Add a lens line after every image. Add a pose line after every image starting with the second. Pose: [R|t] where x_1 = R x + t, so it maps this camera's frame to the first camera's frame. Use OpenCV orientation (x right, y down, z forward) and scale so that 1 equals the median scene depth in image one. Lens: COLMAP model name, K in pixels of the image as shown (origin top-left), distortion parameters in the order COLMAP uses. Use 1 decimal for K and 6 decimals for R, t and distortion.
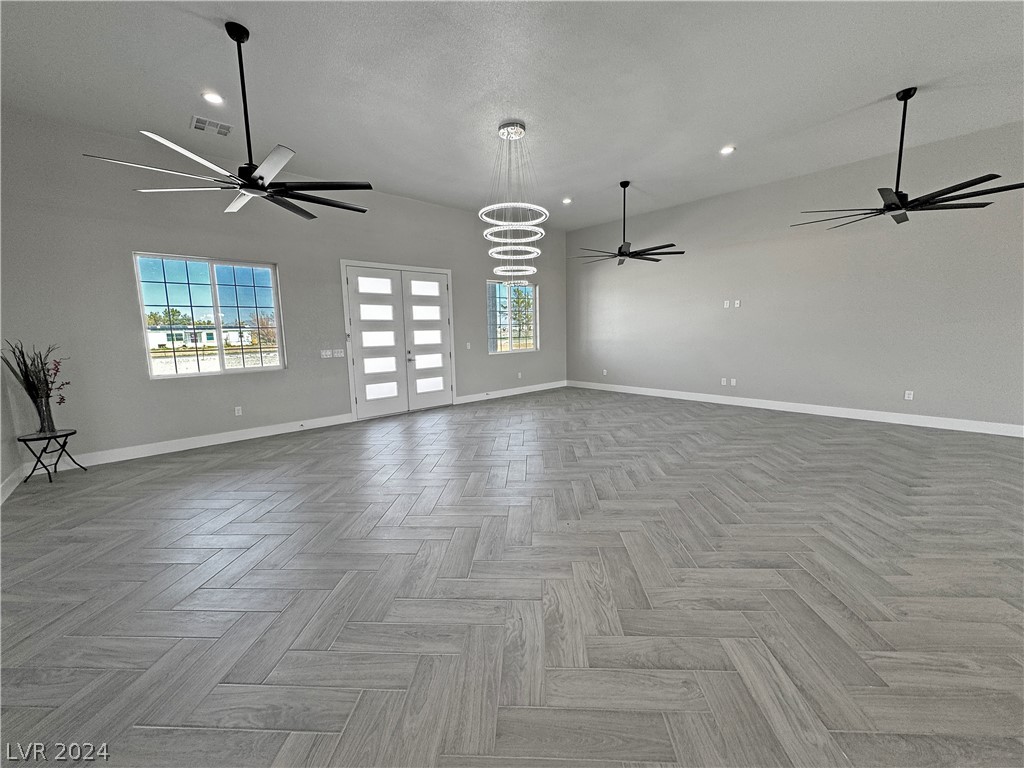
lens RADIAL K [[407.5, 0, 512.0], [0, 407.5, 384.0], [0, 0, 1]] dist [-0.001671, 0.000034]
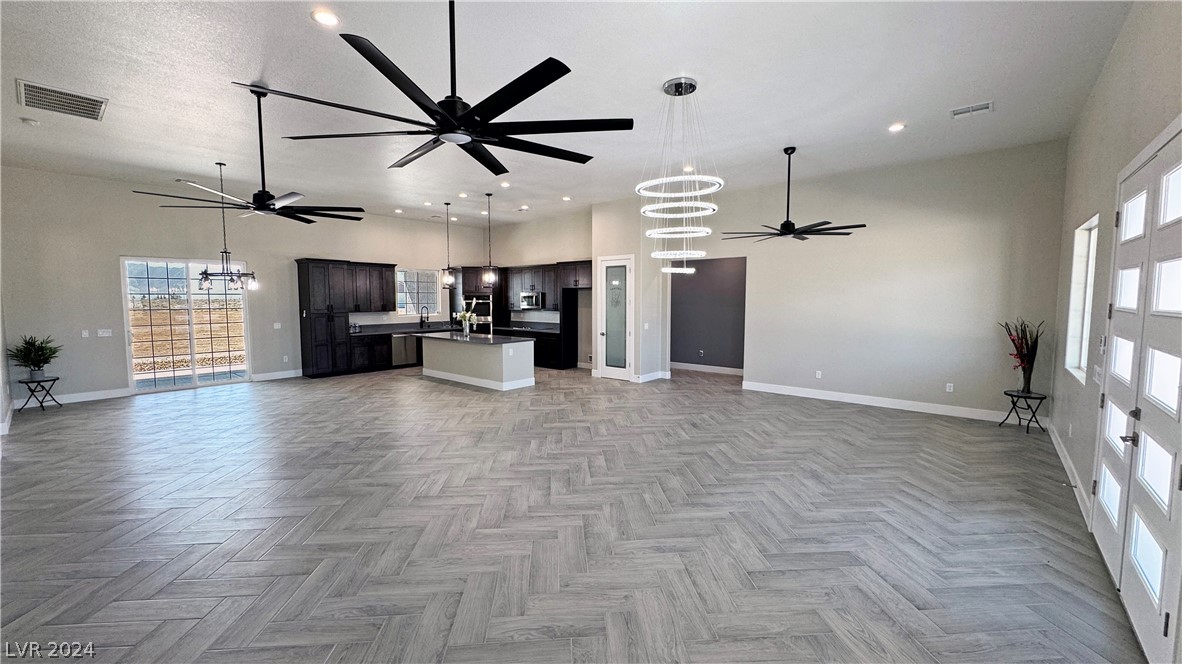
lens RADIAL K [[468.6, 0, 591.0], [0, 468.6, 332.0], [0, 0, 1]] dist [-0.002453, 0.000330]
pose [[-0.991808, 0.033422, -0.123286, 0.220692], [0.007119, 0.978124, 0.207899, -0.238925], [0.127537, 0.205319, -0.970350, 1.416824]]
